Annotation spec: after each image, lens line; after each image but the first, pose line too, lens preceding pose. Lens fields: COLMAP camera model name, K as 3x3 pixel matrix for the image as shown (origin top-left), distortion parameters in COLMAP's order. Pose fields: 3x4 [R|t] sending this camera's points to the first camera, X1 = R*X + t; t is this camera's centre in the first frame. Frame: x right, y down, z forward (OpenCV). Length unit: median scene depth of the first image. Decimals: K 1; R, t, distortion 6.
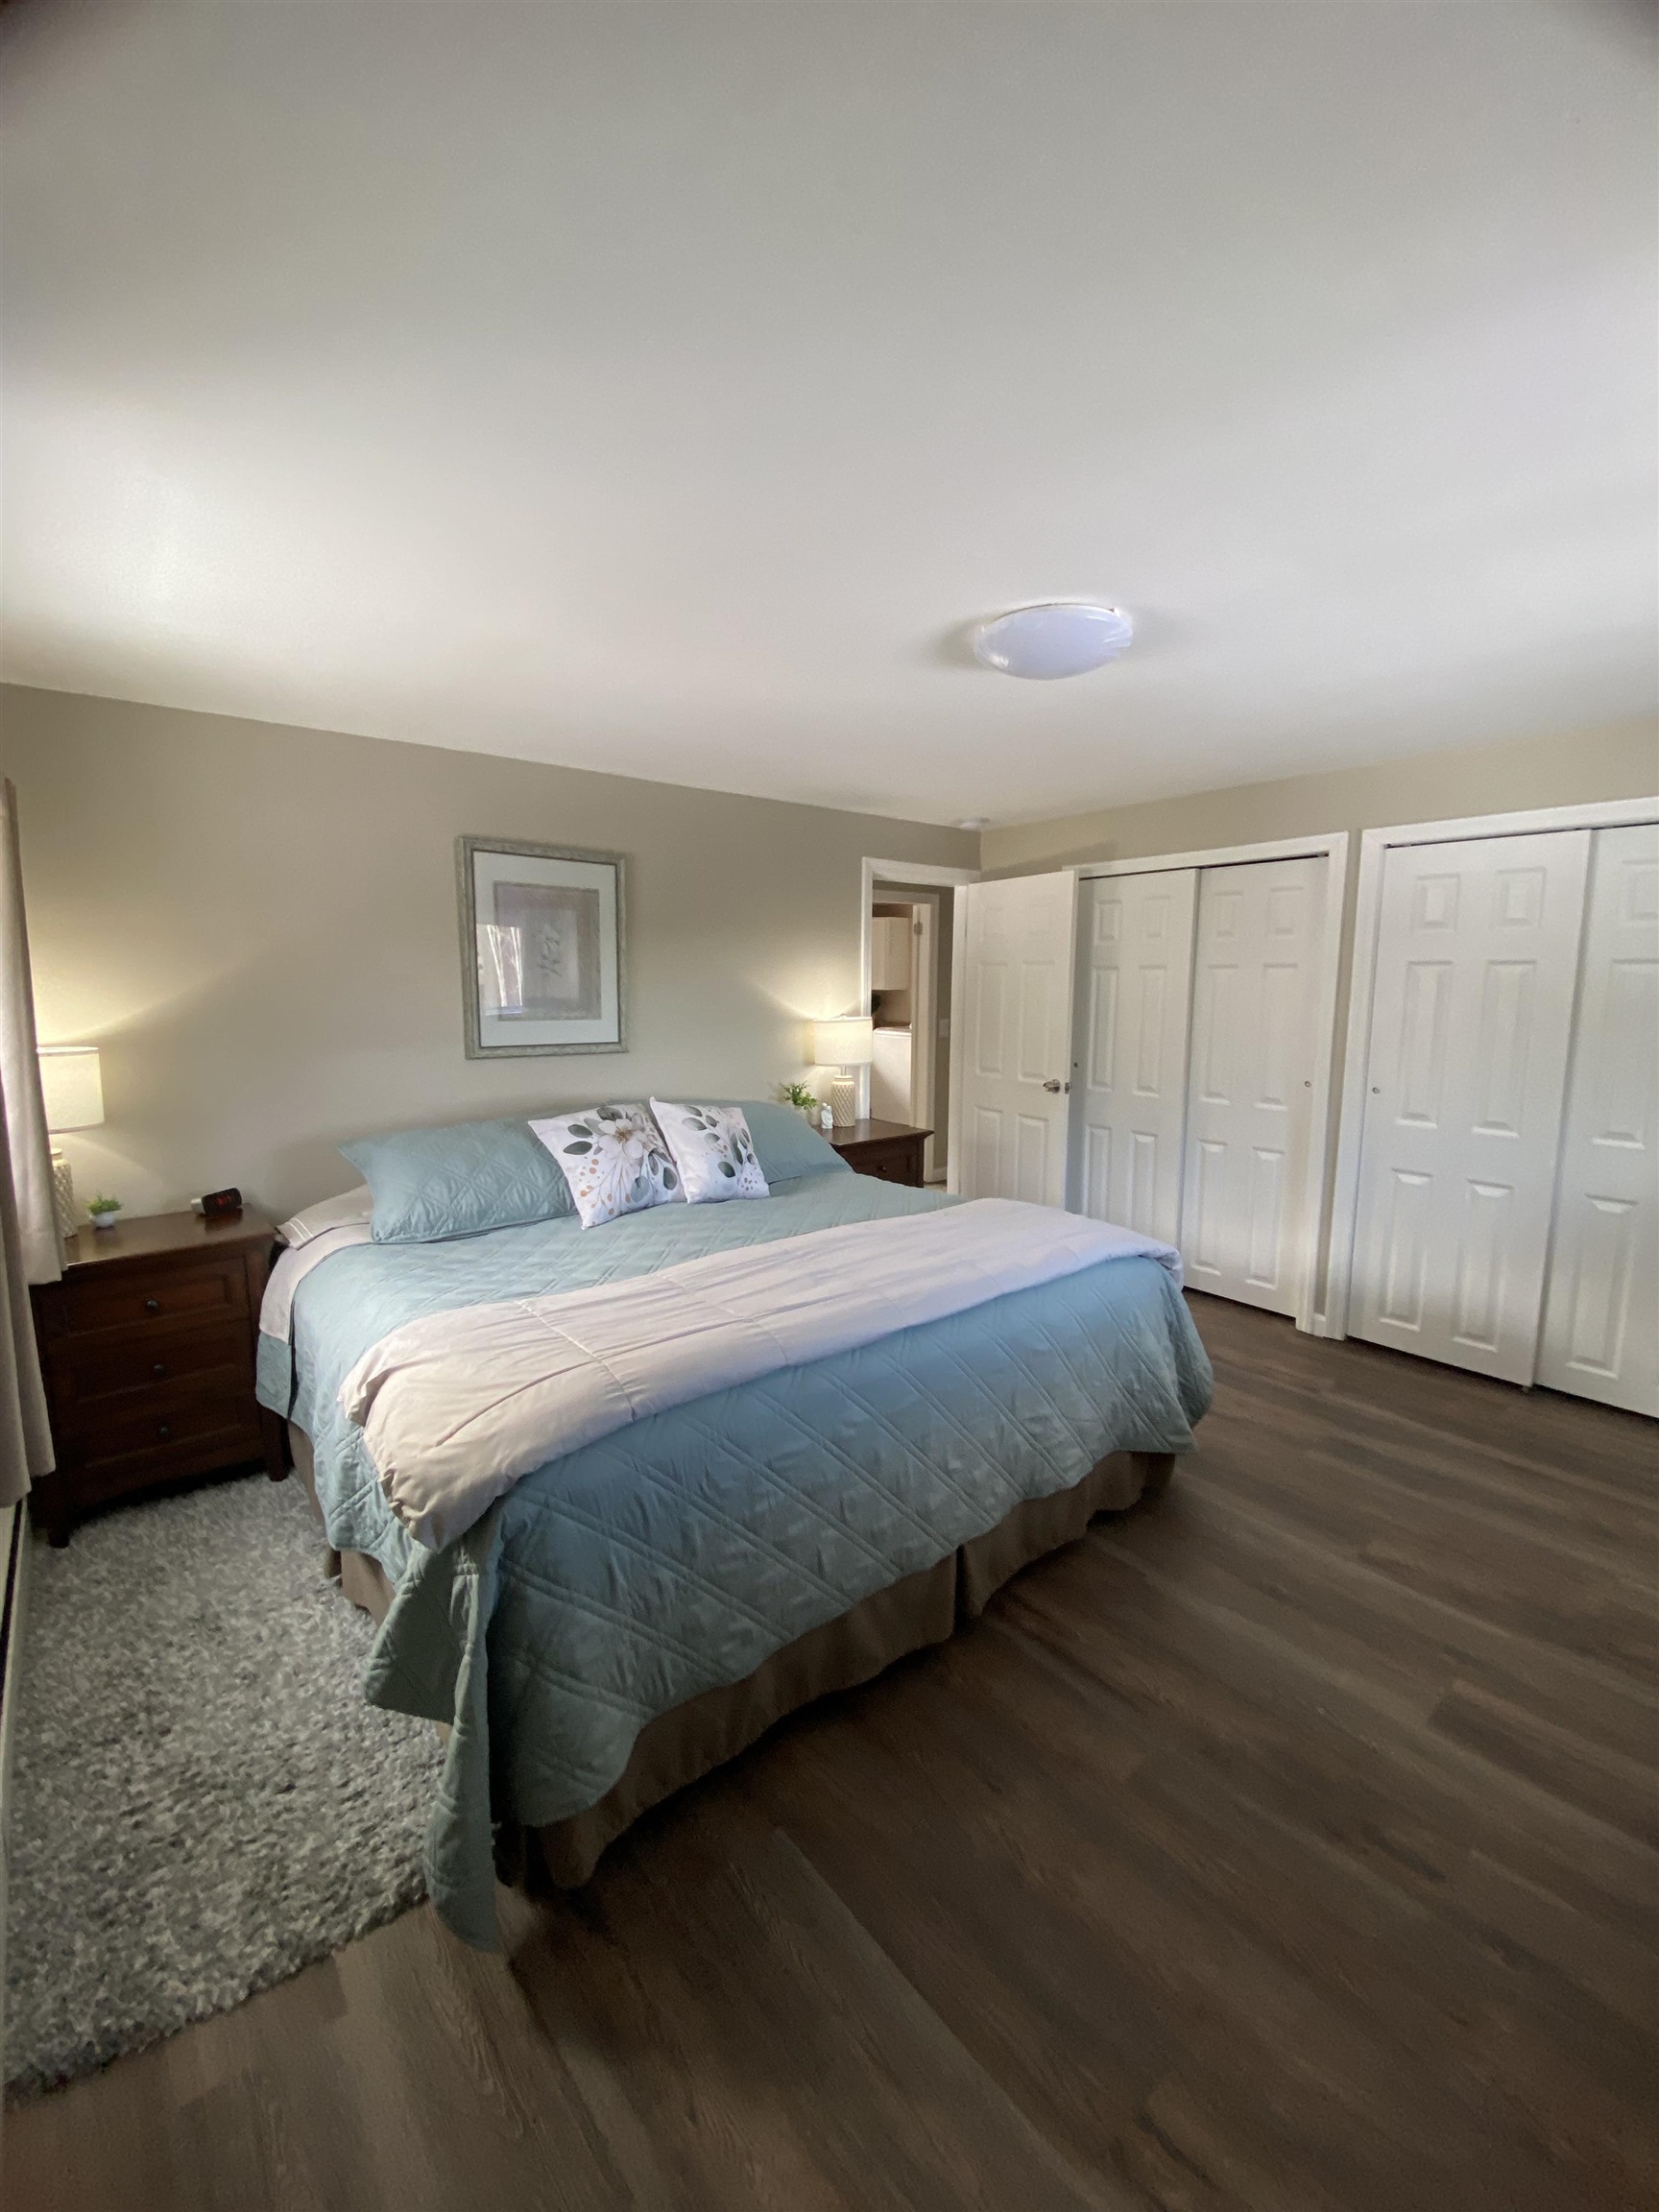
lens RADIAL K [[893.1, 0, 818.1], [0, 893.1, 1095.1], [0, 0, 1]] dist [-0.000350, -0.000195]
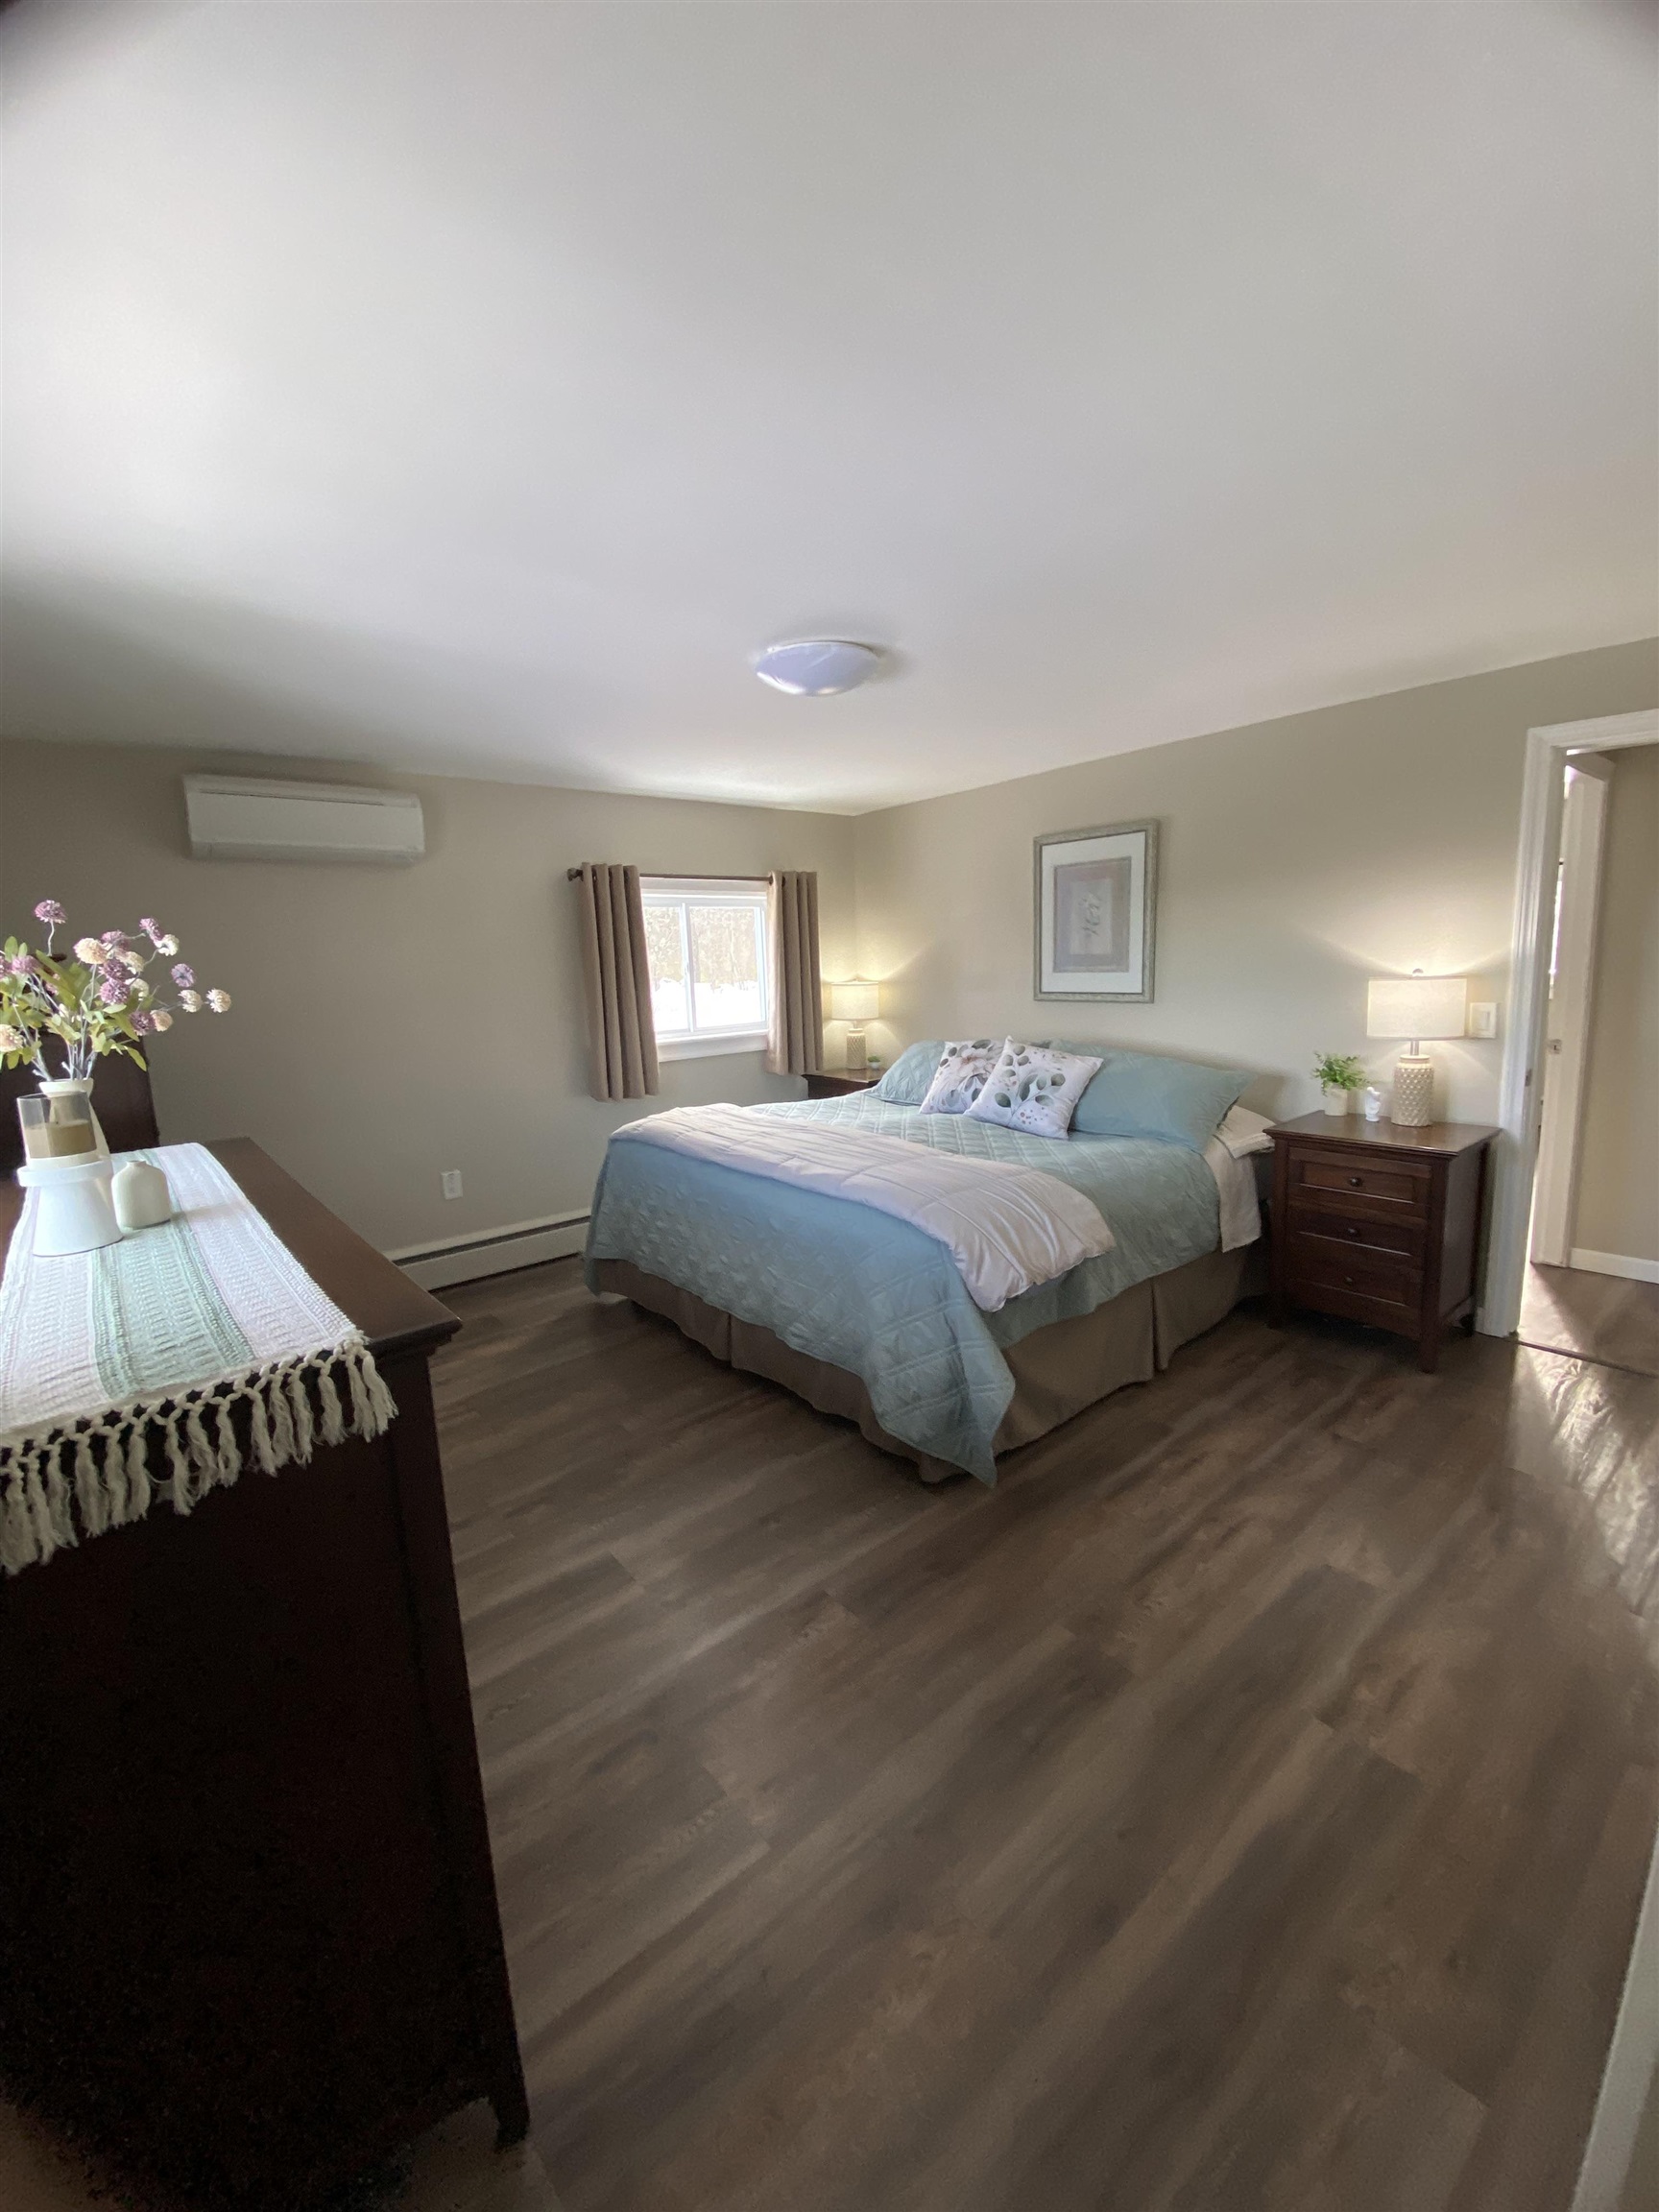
lens RADIAL K [[893.1, 0, 829.6], [0, 893.1, 1112.6], [0, 0, 1]] dist [-0.000350, -0.000195]
pose [[0.008105, 0.173289, -0.984838, 0.944632], [-0.082399, 0.981636, 0.172048, -0.076576], [0.996566, 0.079755, 0.022235, 0.632027]]
